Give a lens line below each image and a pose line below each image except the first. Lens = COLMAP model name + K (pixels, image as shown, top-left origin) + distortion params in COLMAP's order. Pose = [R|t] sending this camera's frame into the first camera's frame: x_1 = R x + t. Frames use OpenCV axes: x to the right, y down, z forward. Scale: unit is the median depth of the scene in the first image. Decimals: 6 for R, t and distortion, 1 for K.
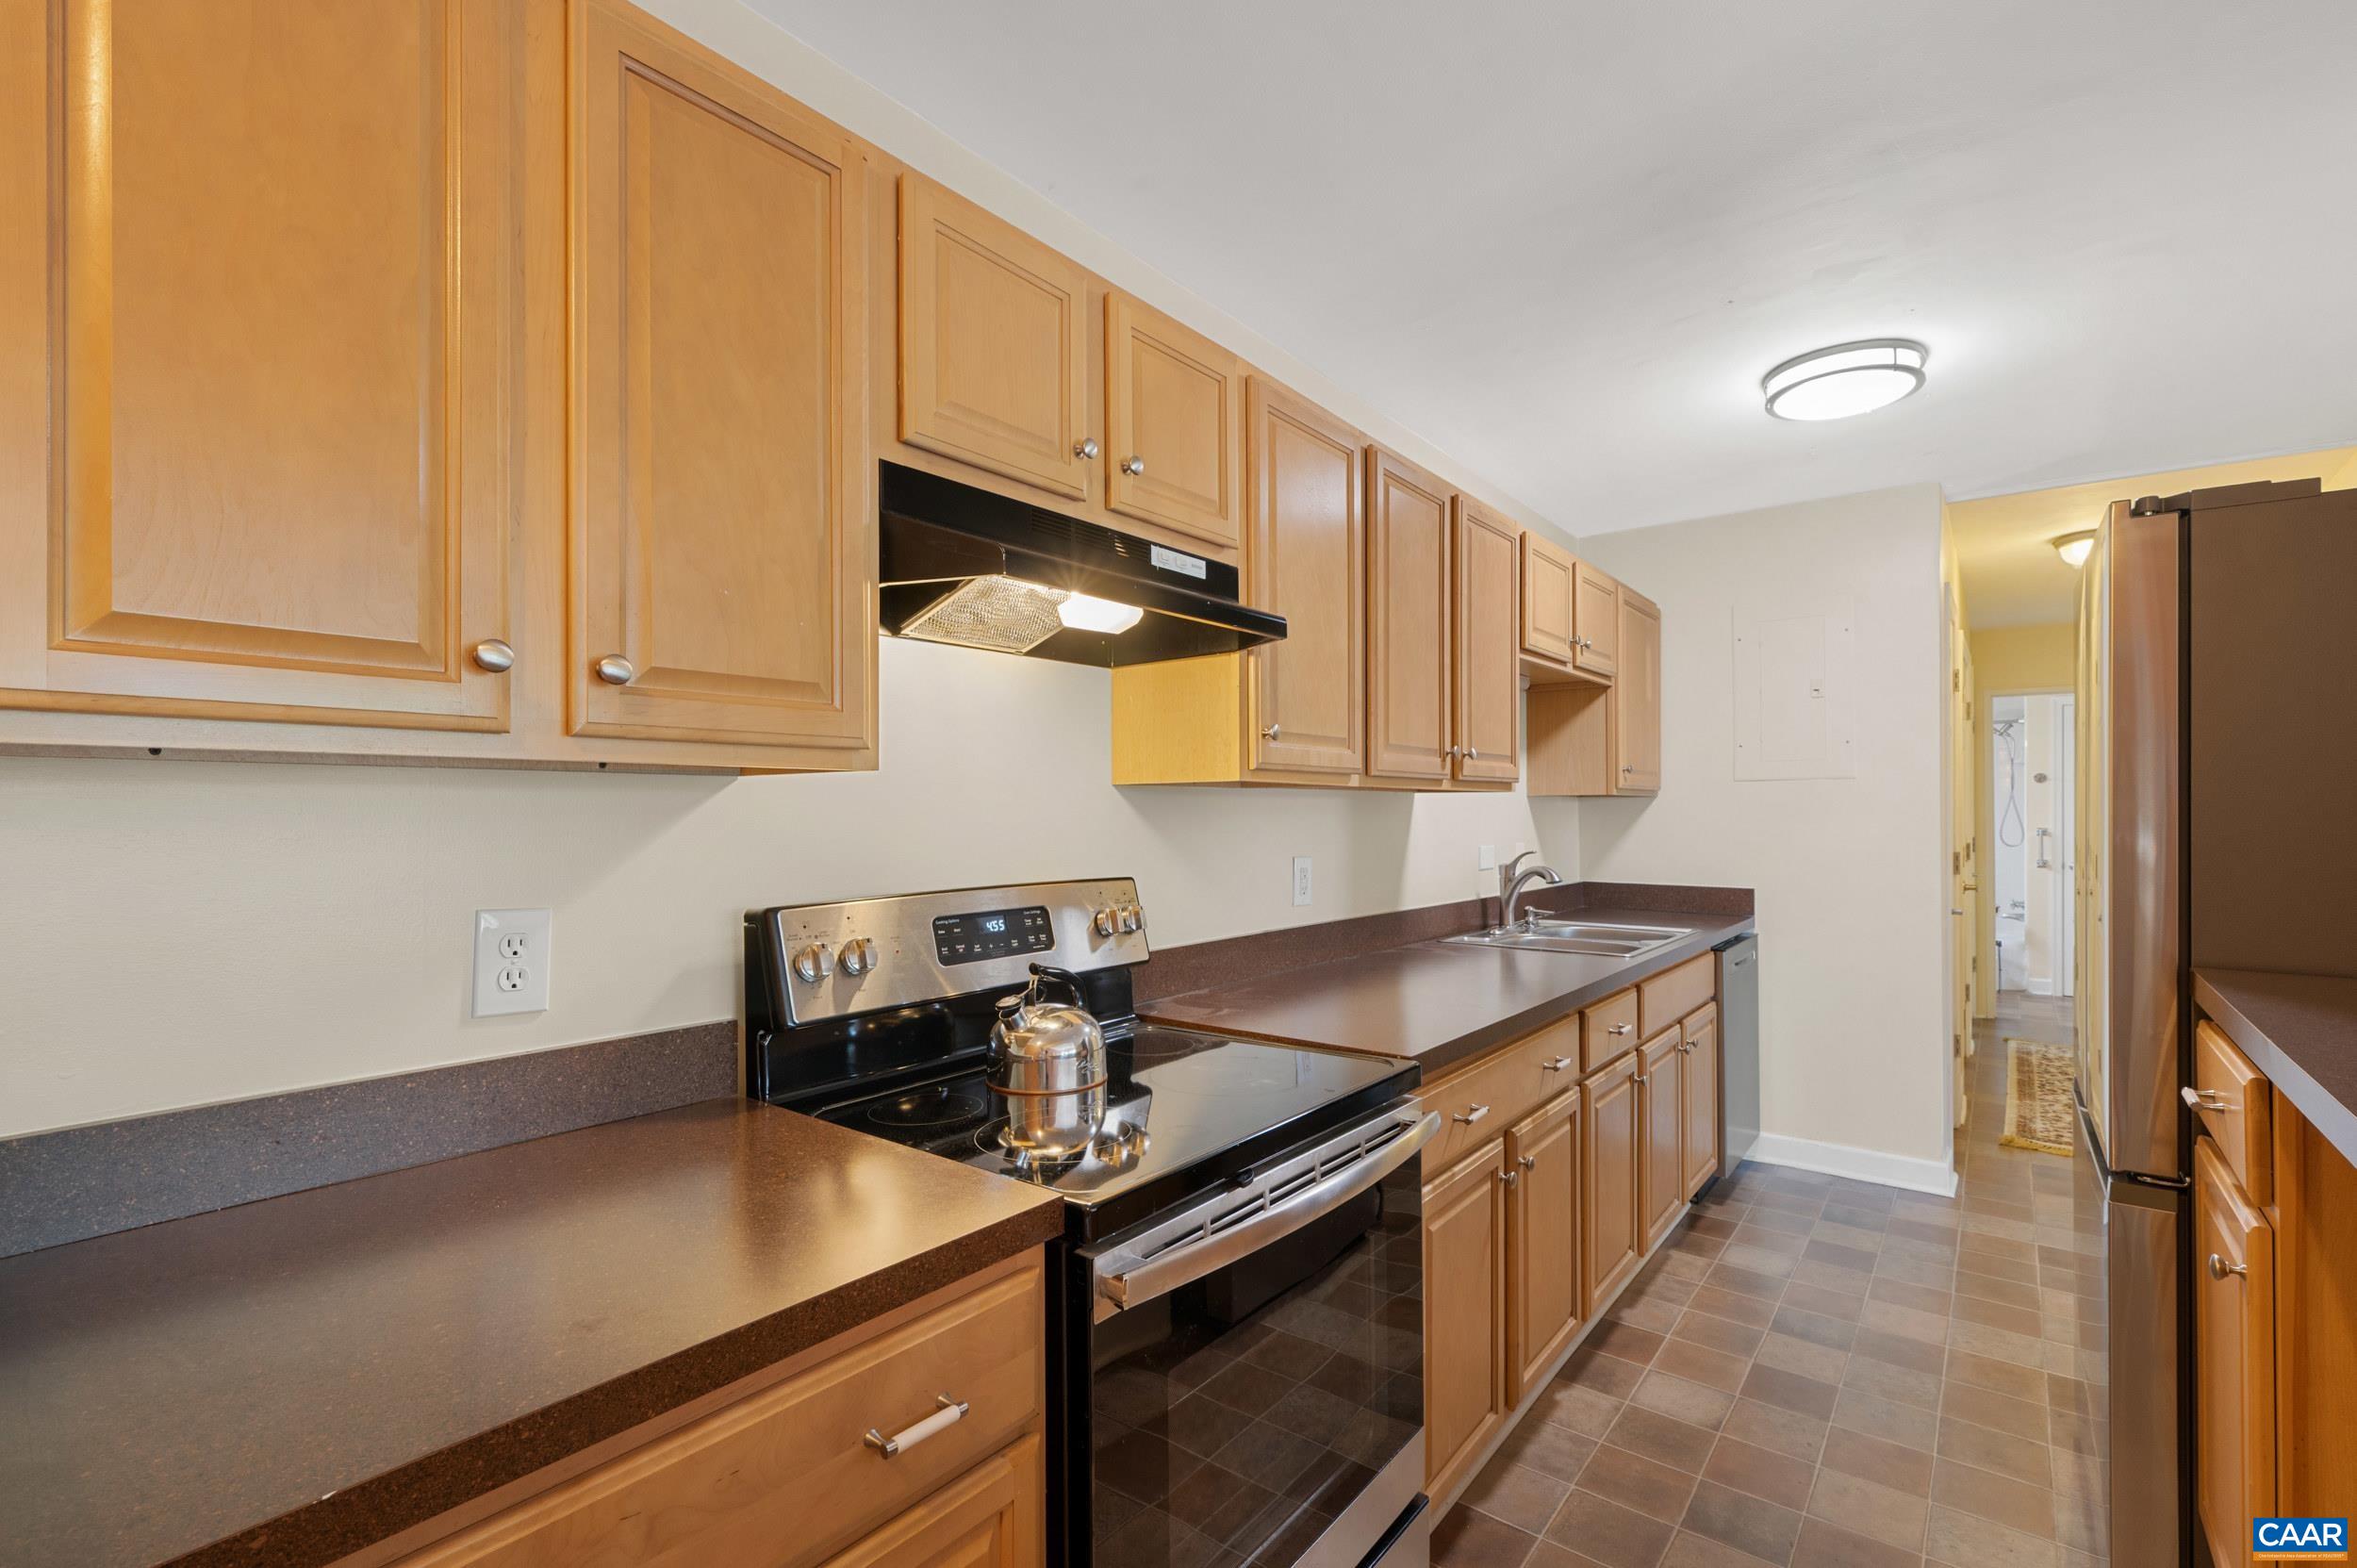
lens RADIAL K [[1050.5, 0, 1174.1], [0, 1050.5, 806.8], [0, 0, 1]] dist [0.000616, -0.000091]
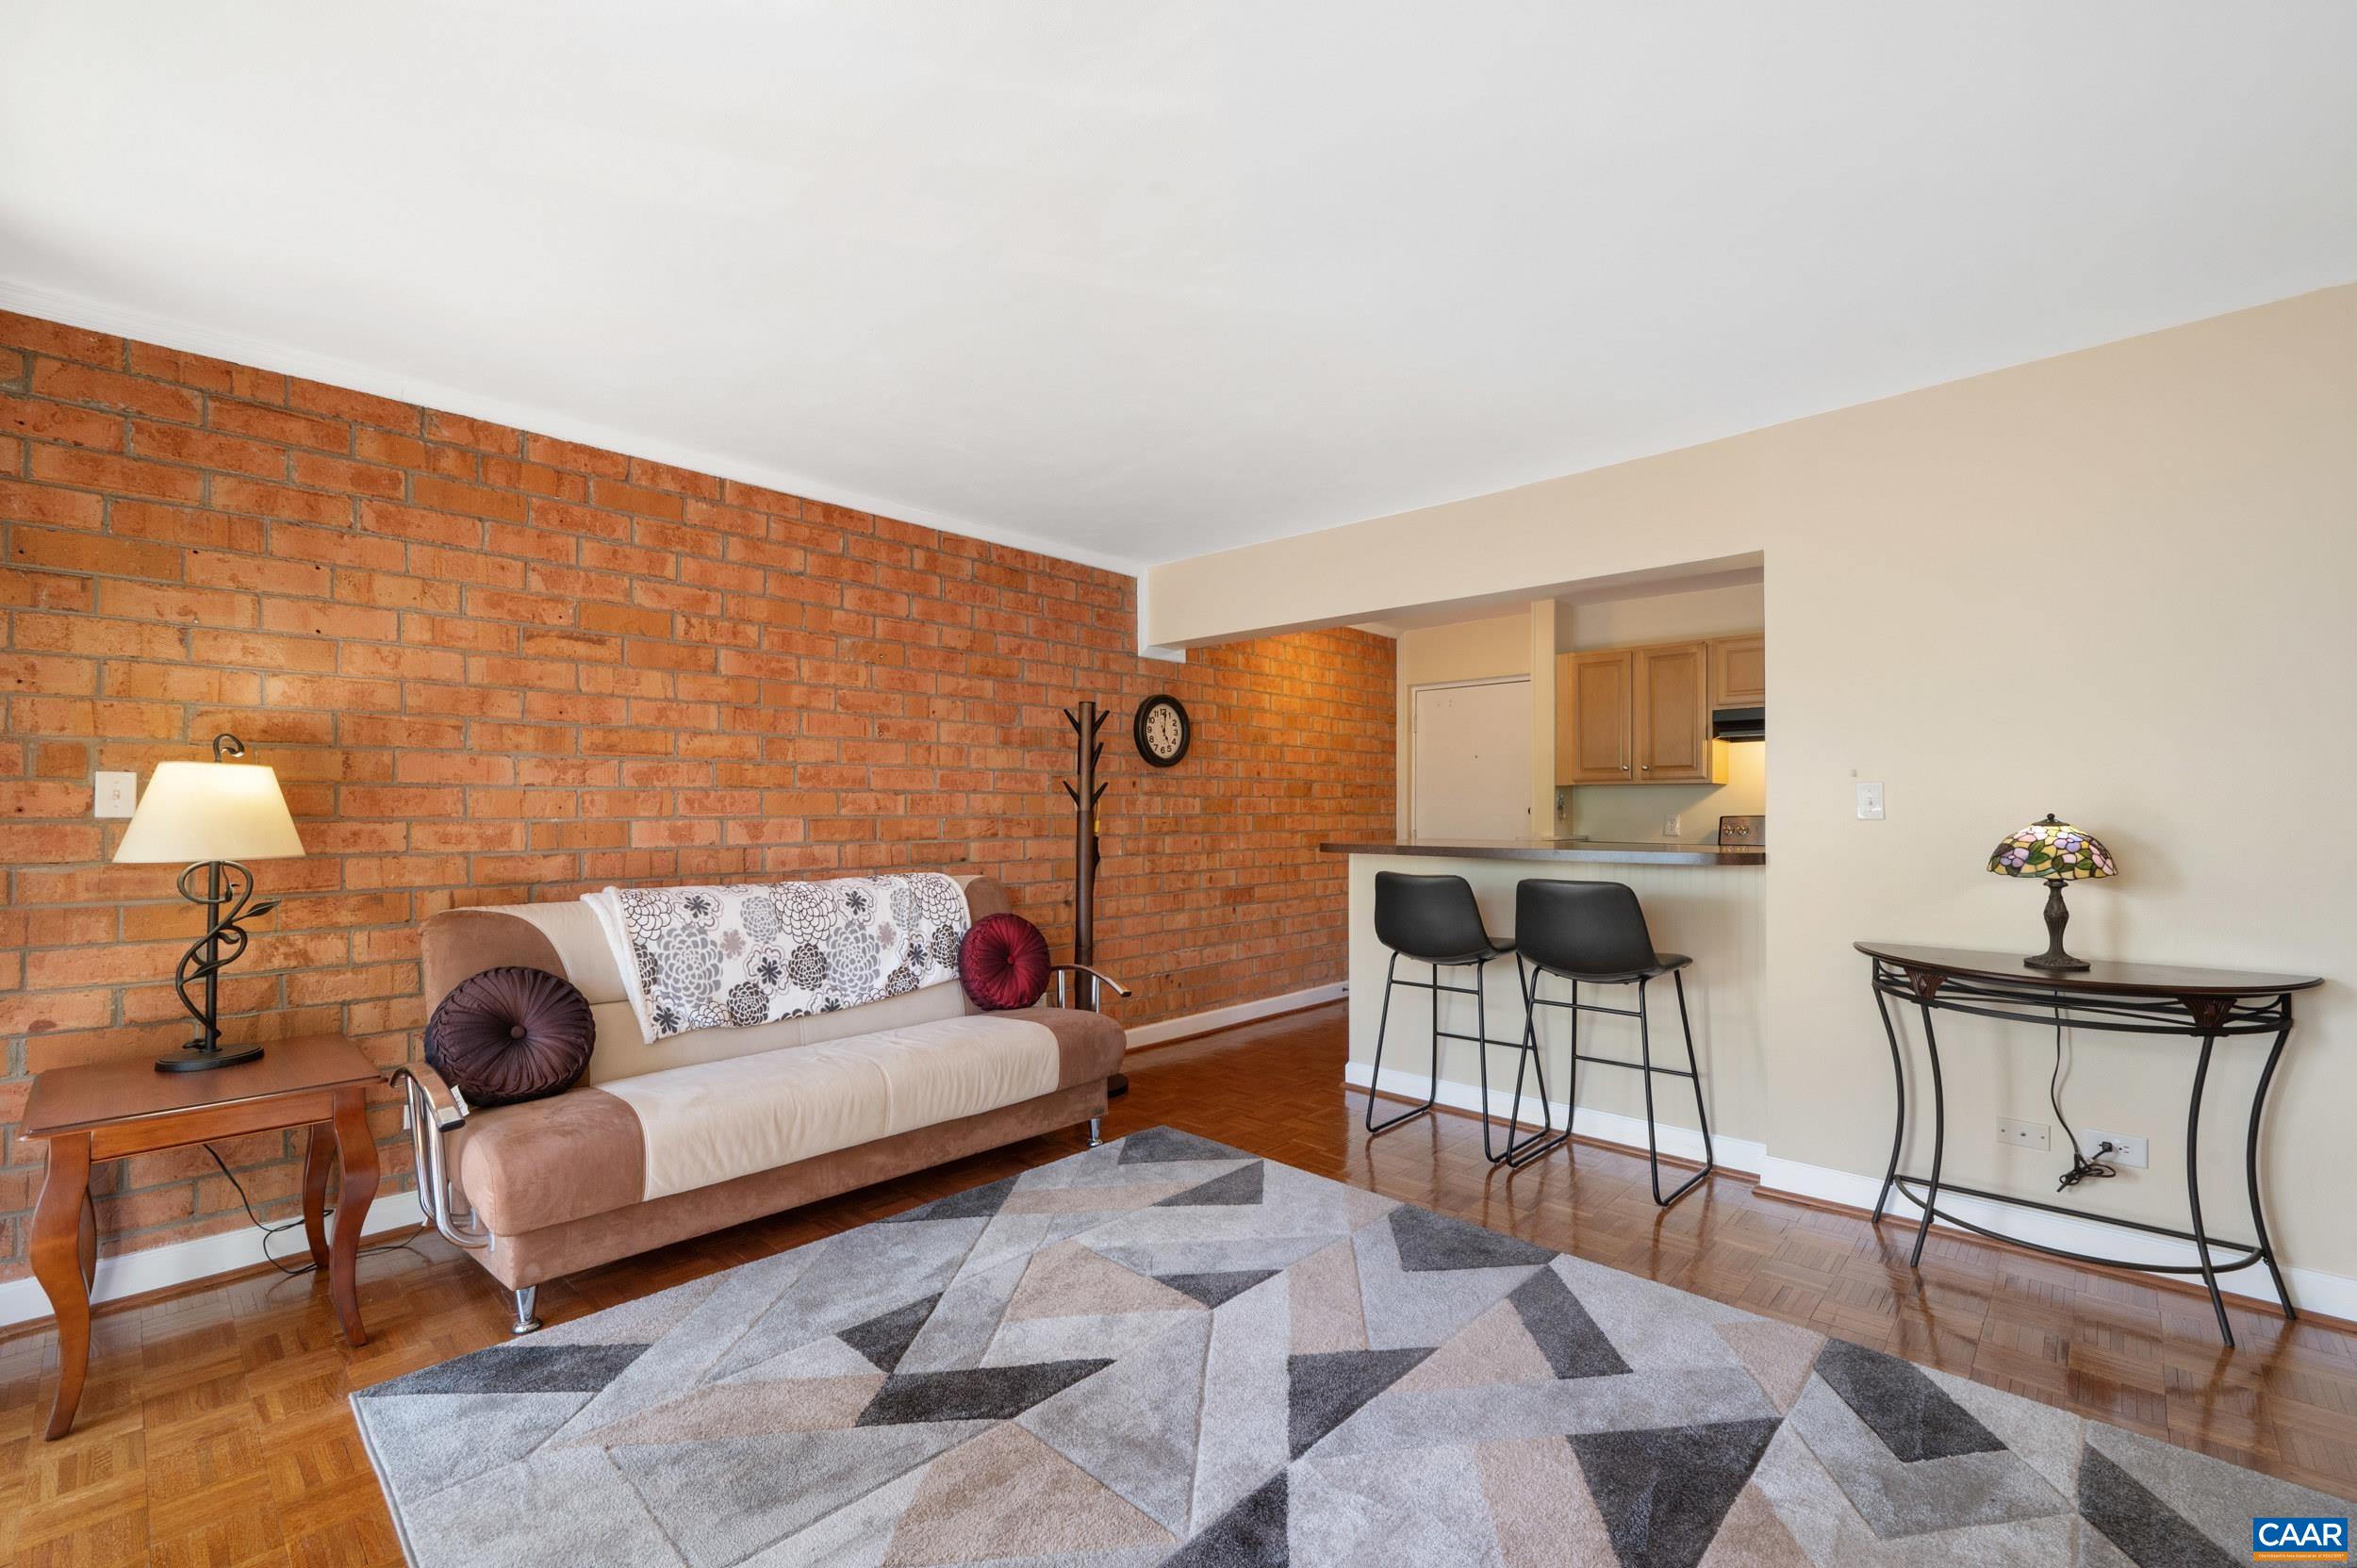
lens RADIAL K [[1000.1, 0, 1181.5], [0, 1000.1, 802.4], [0, 0, 1]] dist [-0.001265, -0.000288]
pose [[-0.082110, -0.006199, -0.996604, 3.027543], [0.000094, 0.999981, -0.006228, 0.055507], [0.996623, -0.000605, -0.082107, -0.640356]]
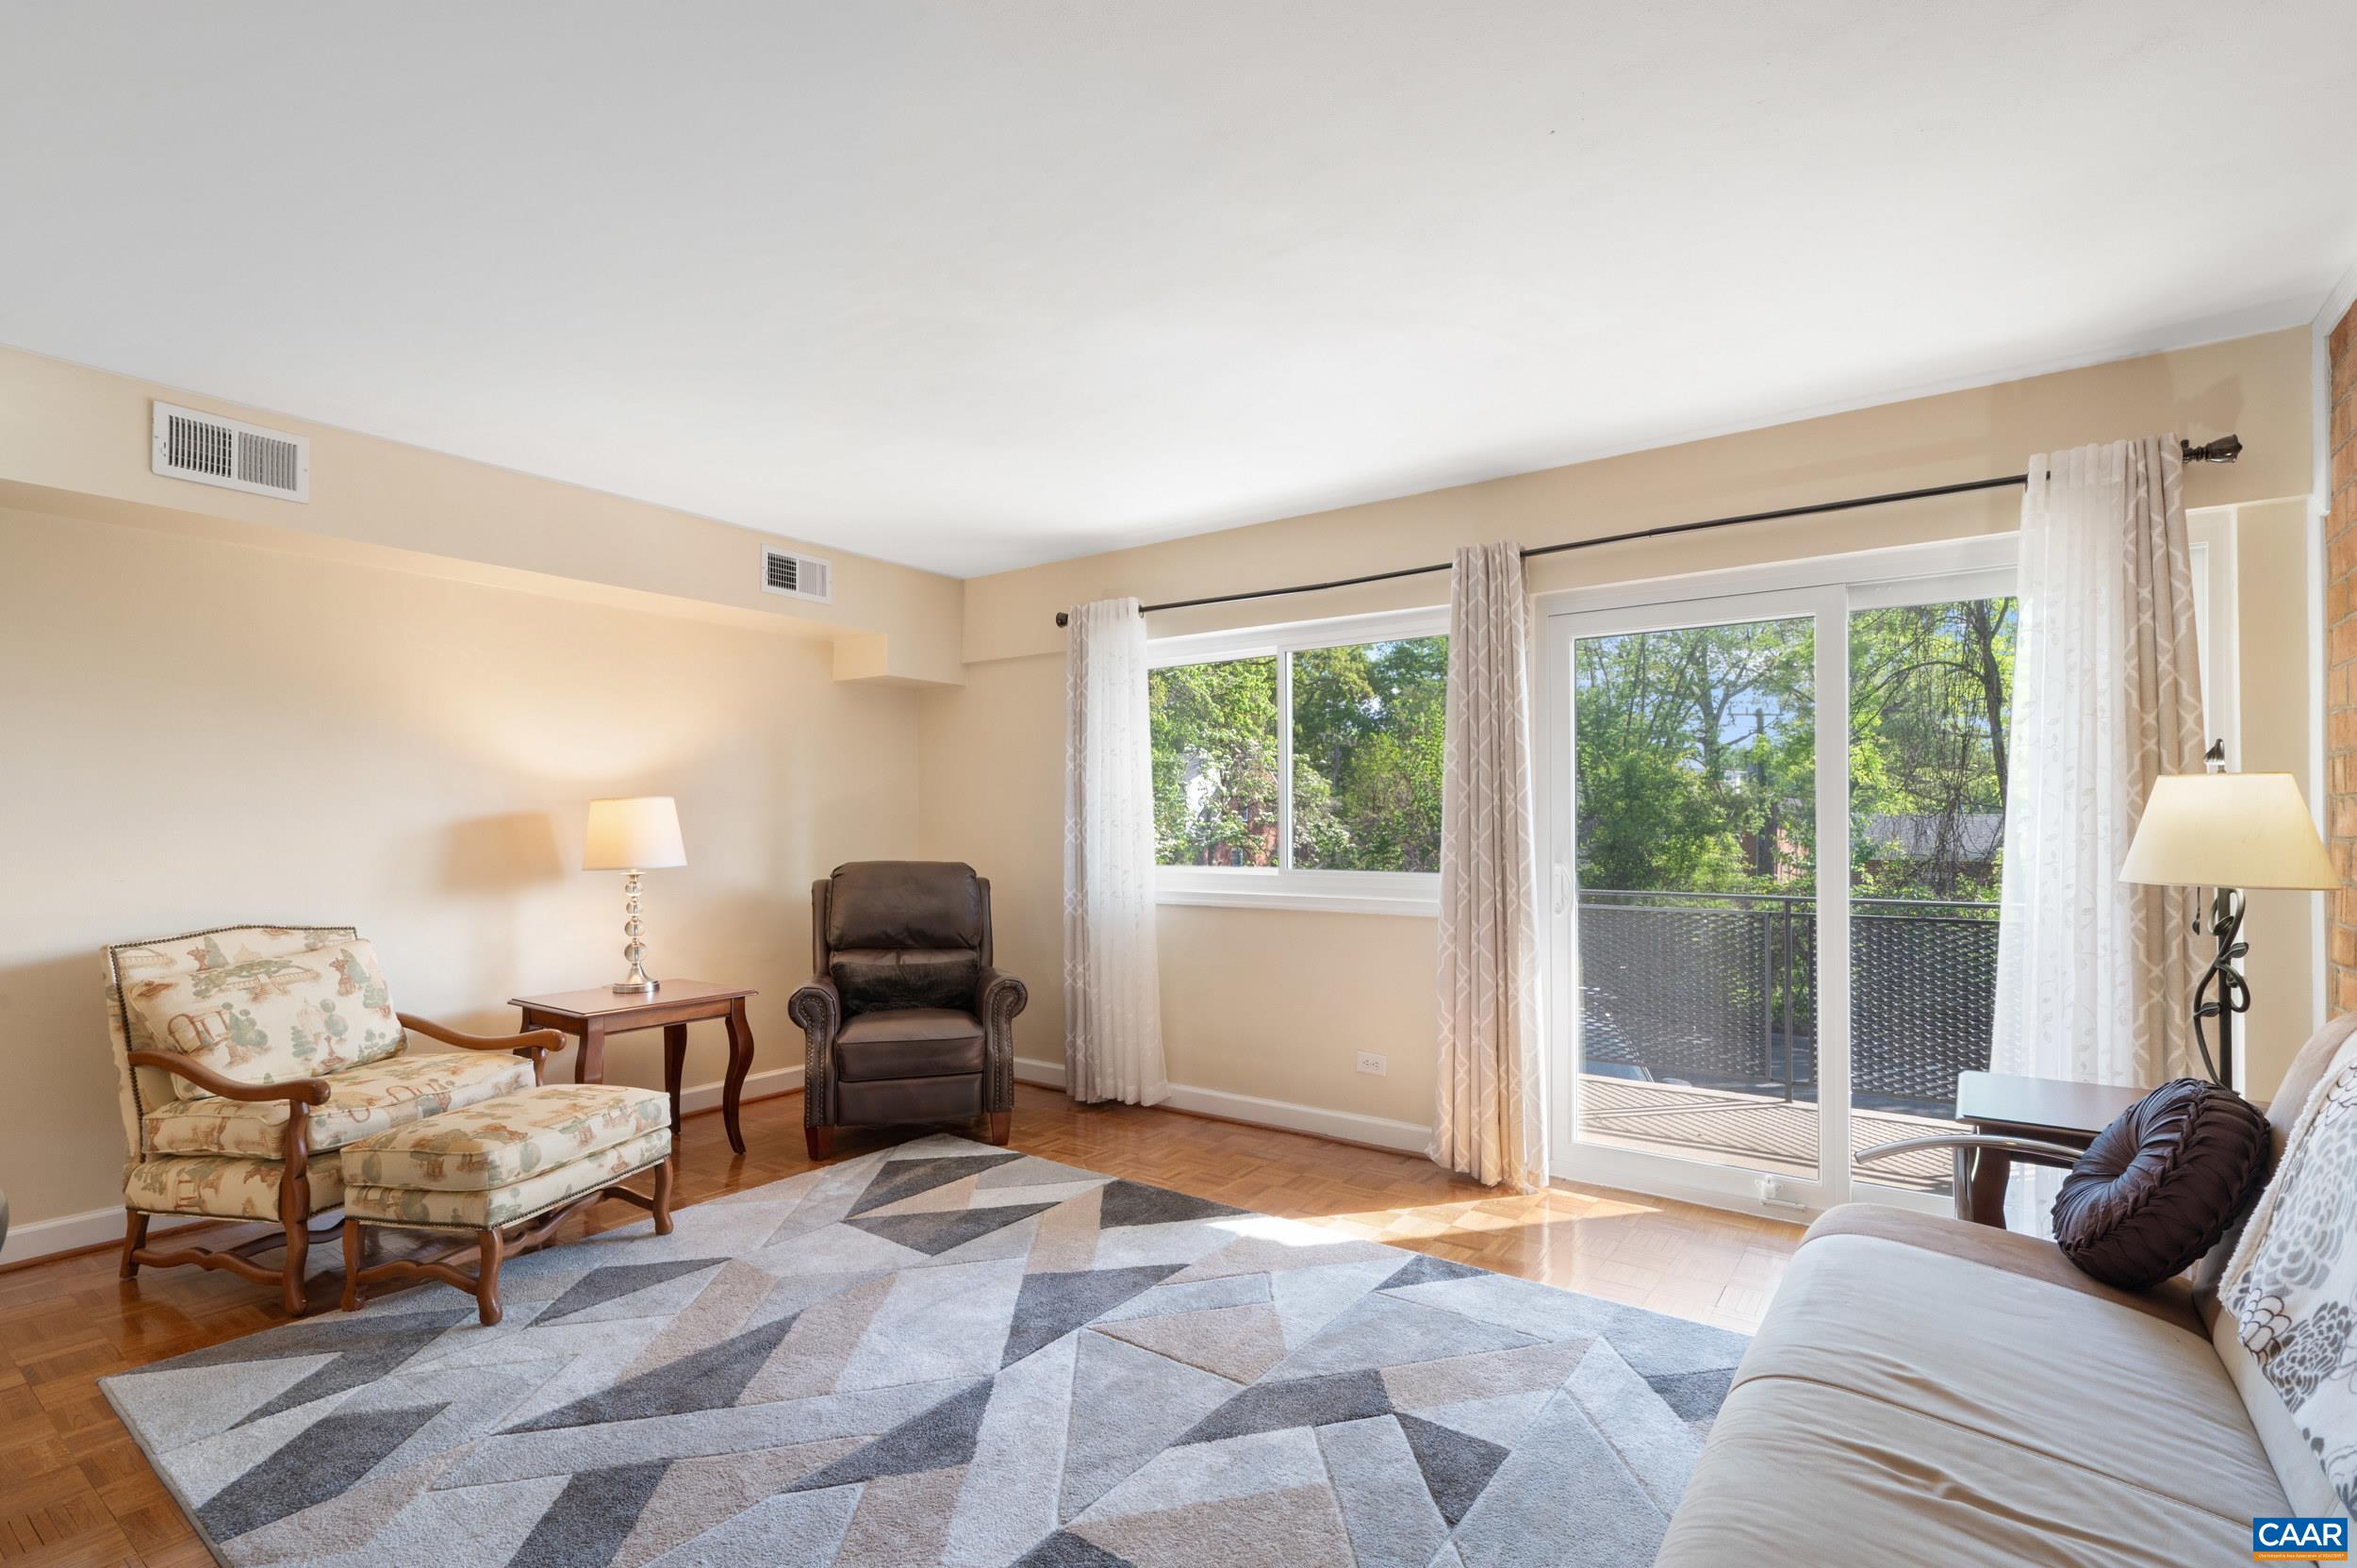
lens RADIAL K [[1105.4, 0, 1176.2], [0, 1105.4, 819.2], [0, 0, 1]] dist [0.002497, 0.000224]
pose [[-0.048734, 0.004936, 0.998800, 0.423466], [0.001262, 0.999987, -0.004880, 0.052256], [-0.998811, 0.001023, -0.048740, -0.775456]]
